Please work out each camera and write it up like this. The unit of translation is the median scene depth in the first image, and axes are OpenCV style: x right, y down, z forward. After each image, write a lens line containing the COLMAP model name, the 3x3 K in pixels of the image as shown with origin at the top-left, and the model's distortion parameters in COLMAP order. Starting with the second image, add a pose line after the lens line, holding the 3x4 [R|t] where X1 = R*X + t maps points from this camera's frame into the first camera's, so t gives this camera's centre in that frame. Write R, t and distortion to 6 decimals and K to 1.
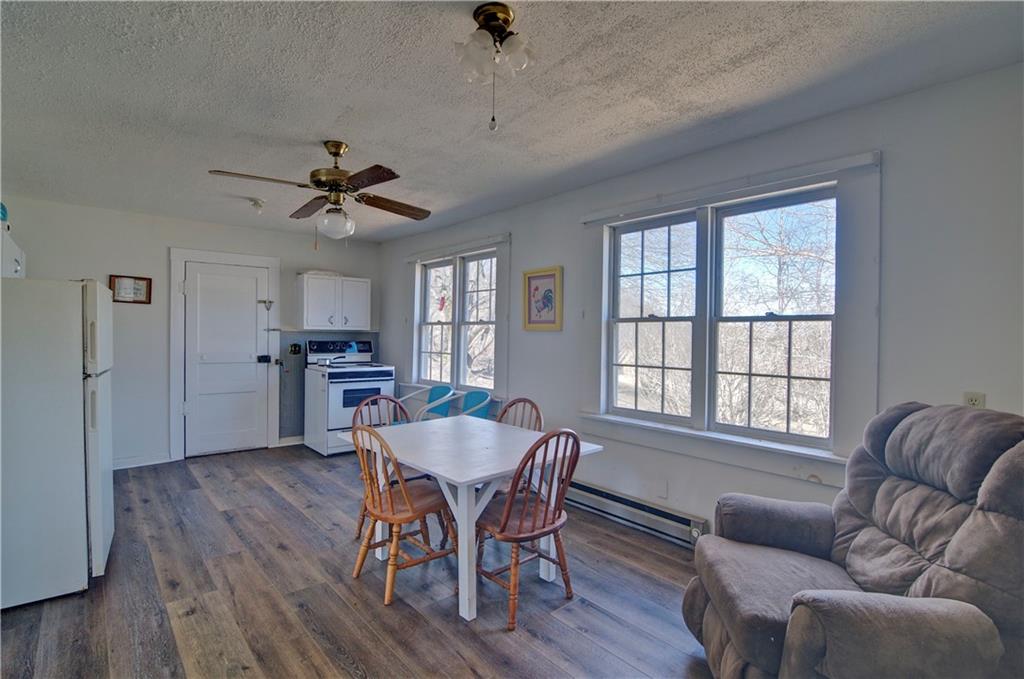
lens RADIAL K [[501.9, 0, 512.0], [0, 501.9, 339.5], [0, 0, 1]] dist [0.000232, -0.012901]
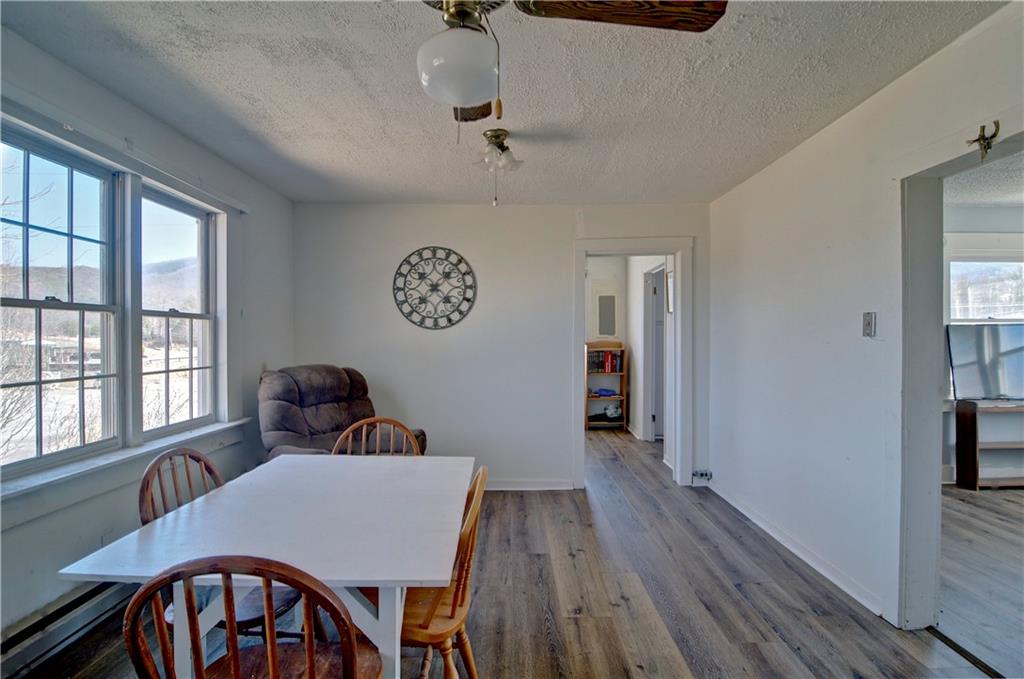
lens RADIAL K [[483.6, 0, 507.0], [0, 483.6, 343.0], [0, 0, 1]] dist [0.001073, -0.015376]
pose [[-0.754334, -0.019795, 0.656192, -0.681534], [-0.004453, 0.999677, 0.025037, -0.012602], [-0.656476, 0.015964, -0.754178, 1.353432]]
